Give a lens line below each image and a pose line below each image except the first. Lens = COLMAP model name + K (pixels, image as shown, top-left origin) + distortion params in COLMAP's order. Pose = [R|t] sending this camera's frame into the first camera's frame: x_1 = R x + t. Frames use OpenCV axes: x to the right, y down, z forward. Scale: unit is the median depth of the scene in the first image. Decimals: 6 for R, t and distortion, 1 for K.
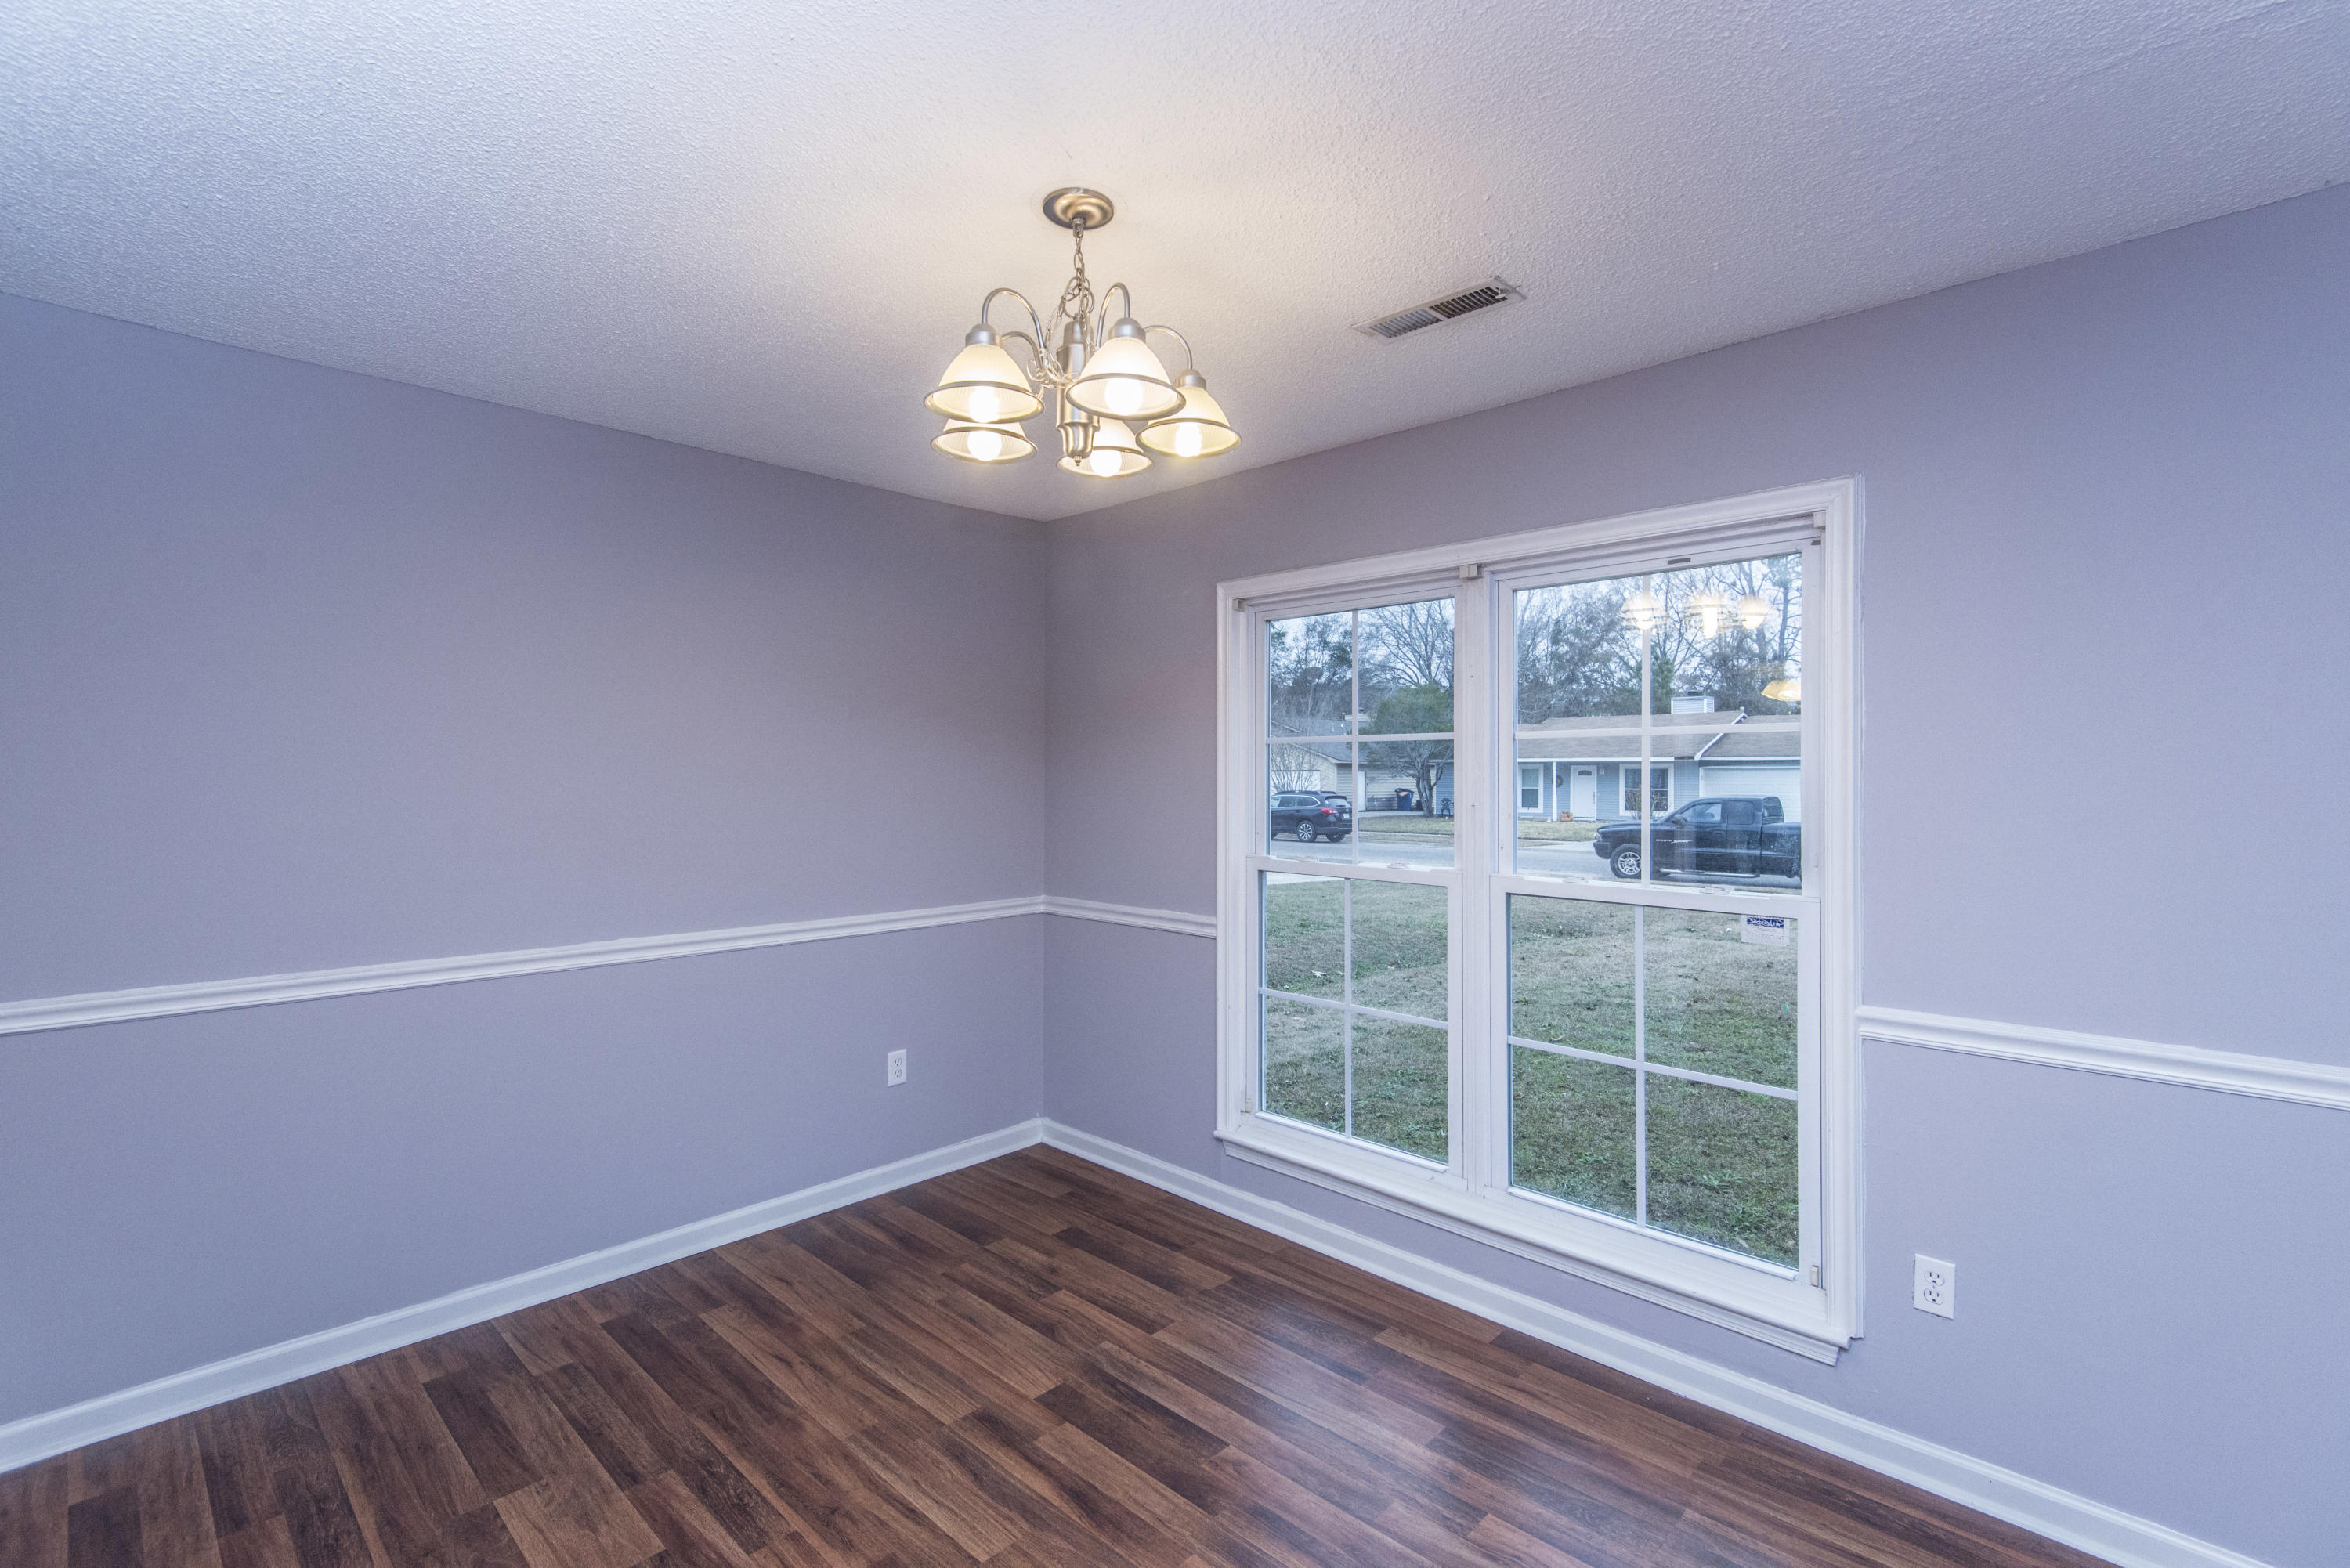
lens RADIAL K [[1062.6, 0, 1172.7], [0, 1062.6, 793.8], [0, 0, 1]] dist [0.024660, -0.011691]
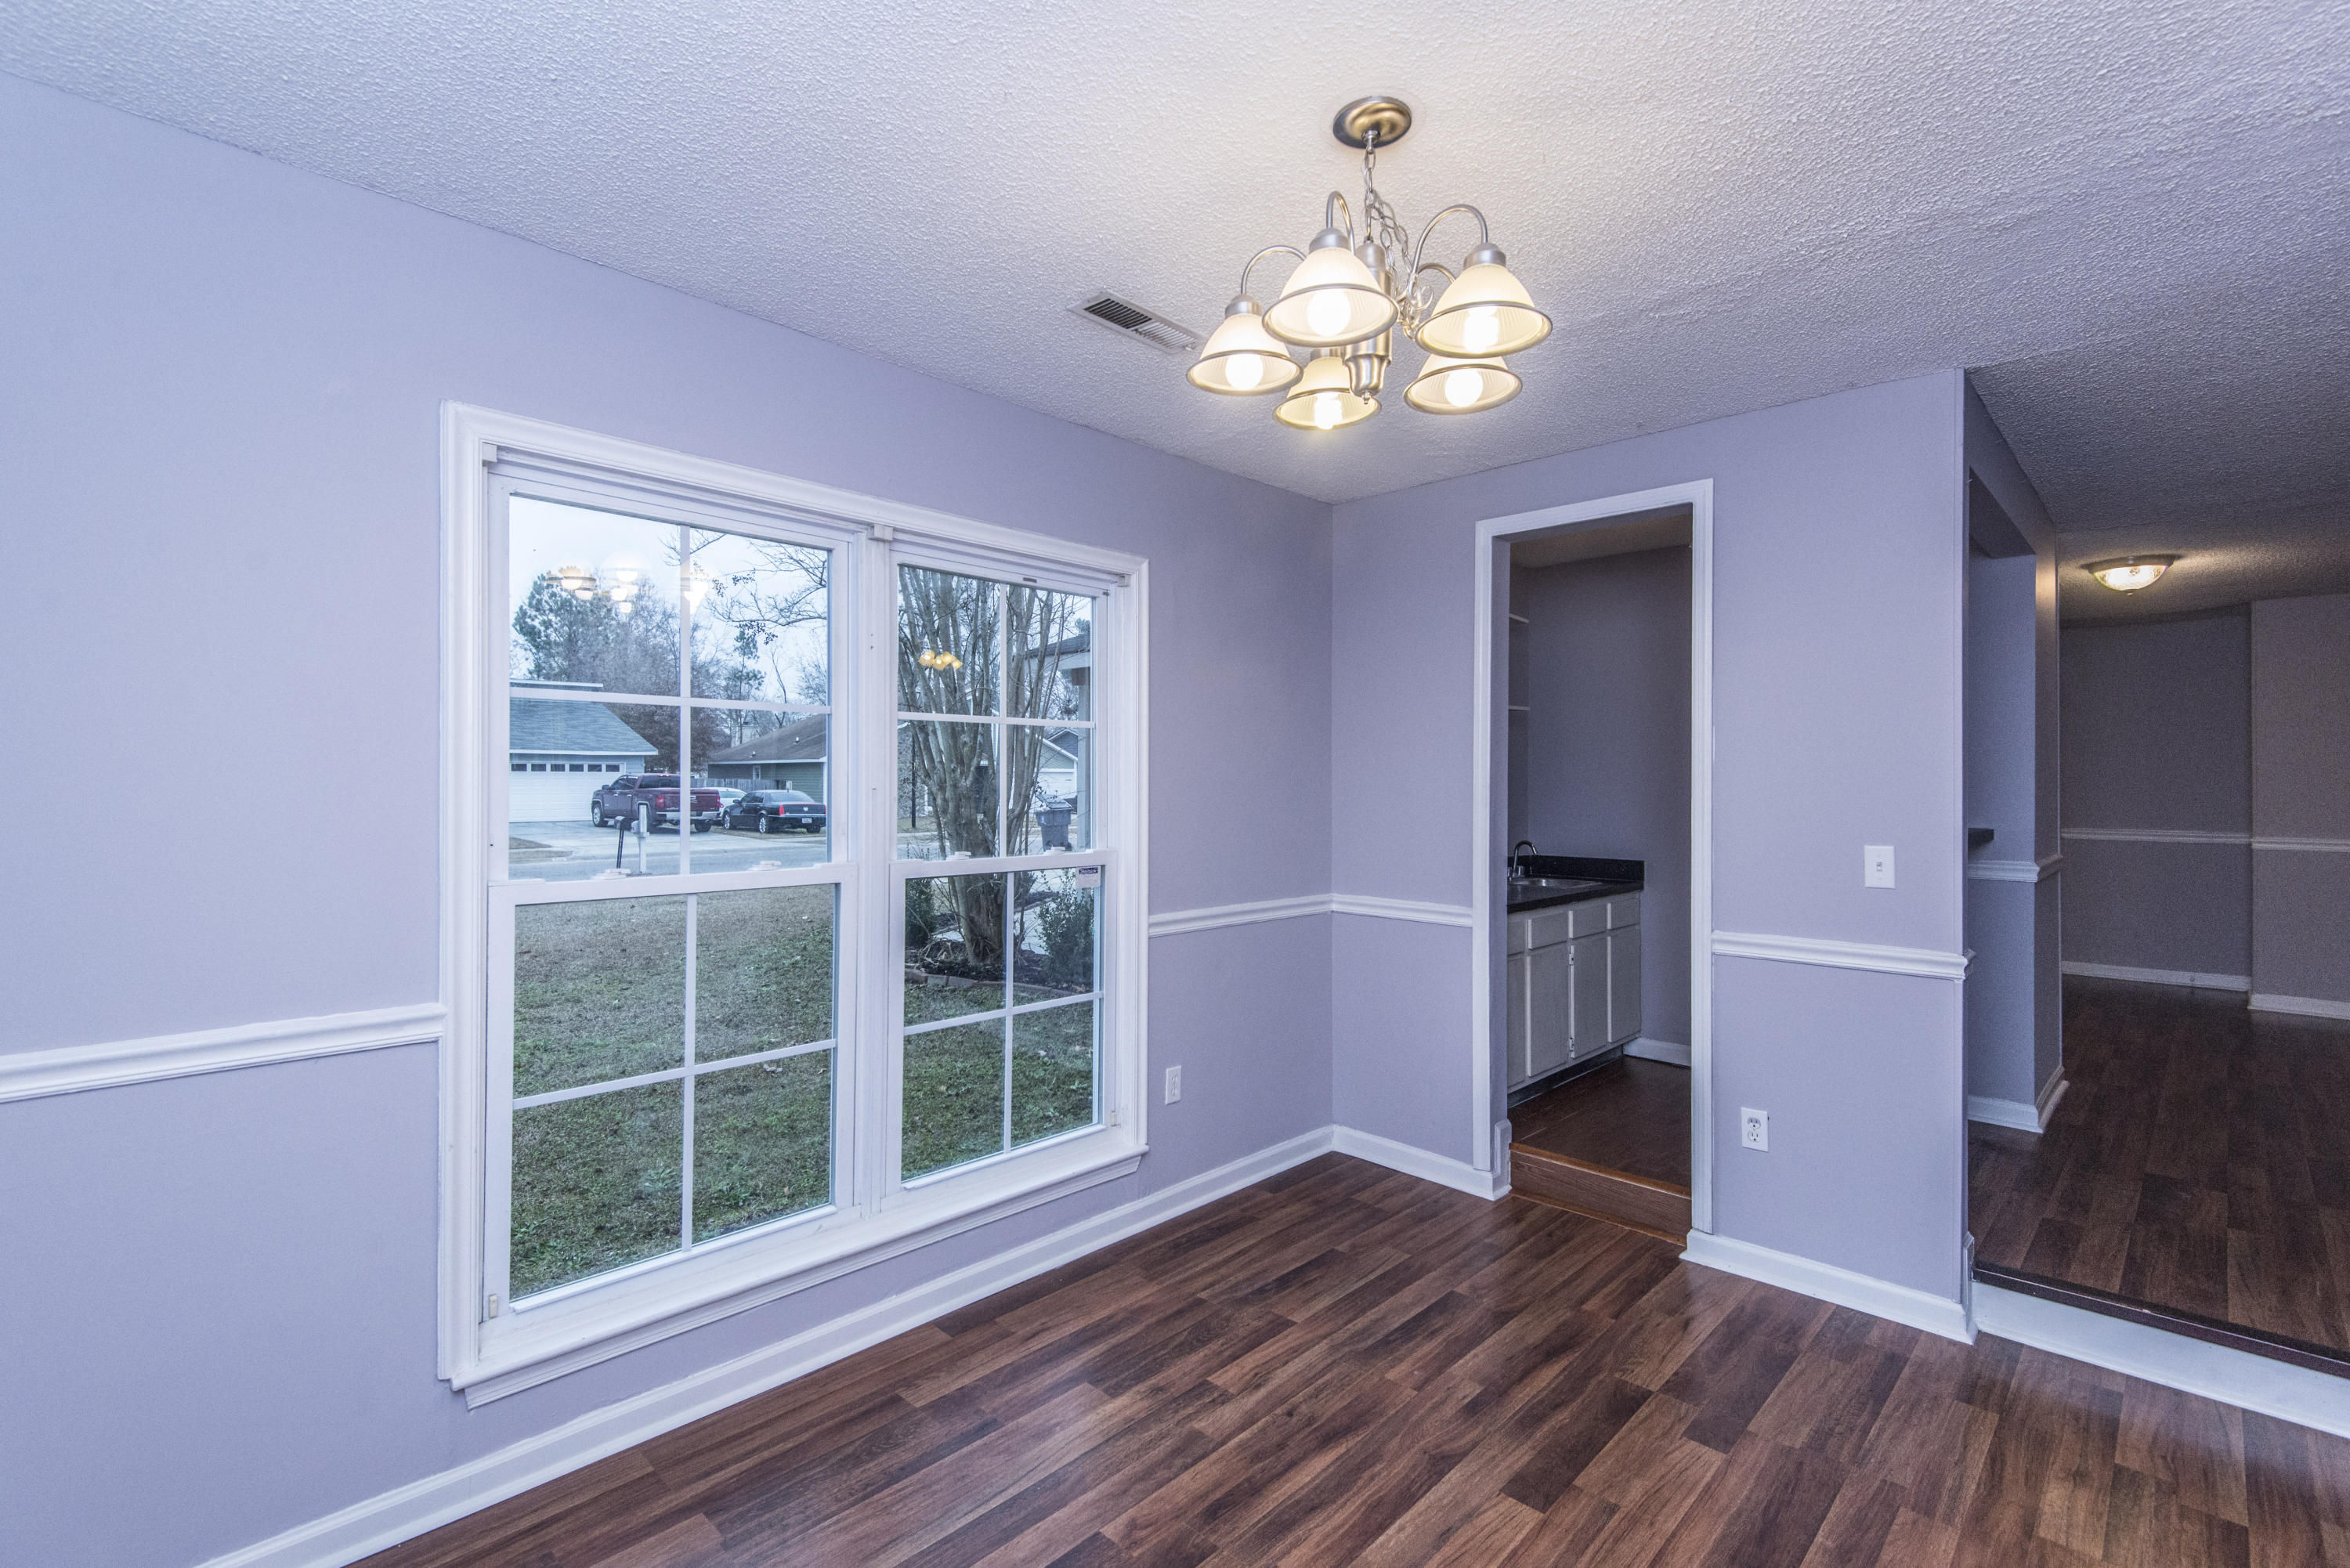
lens RADIAL K [[1062.6, 0, 1191.5], [0, 1062.6, 785.4], [0, 0, 1]] dist [0.024660, -0.011691]
pose [[-0.006104, -0.013560, 0.999889, -0.686574], [0.013083, 0.999821, 0.013639, -0.000333], [-0.999896, 0.013165, -0.005925, 0.794800]]
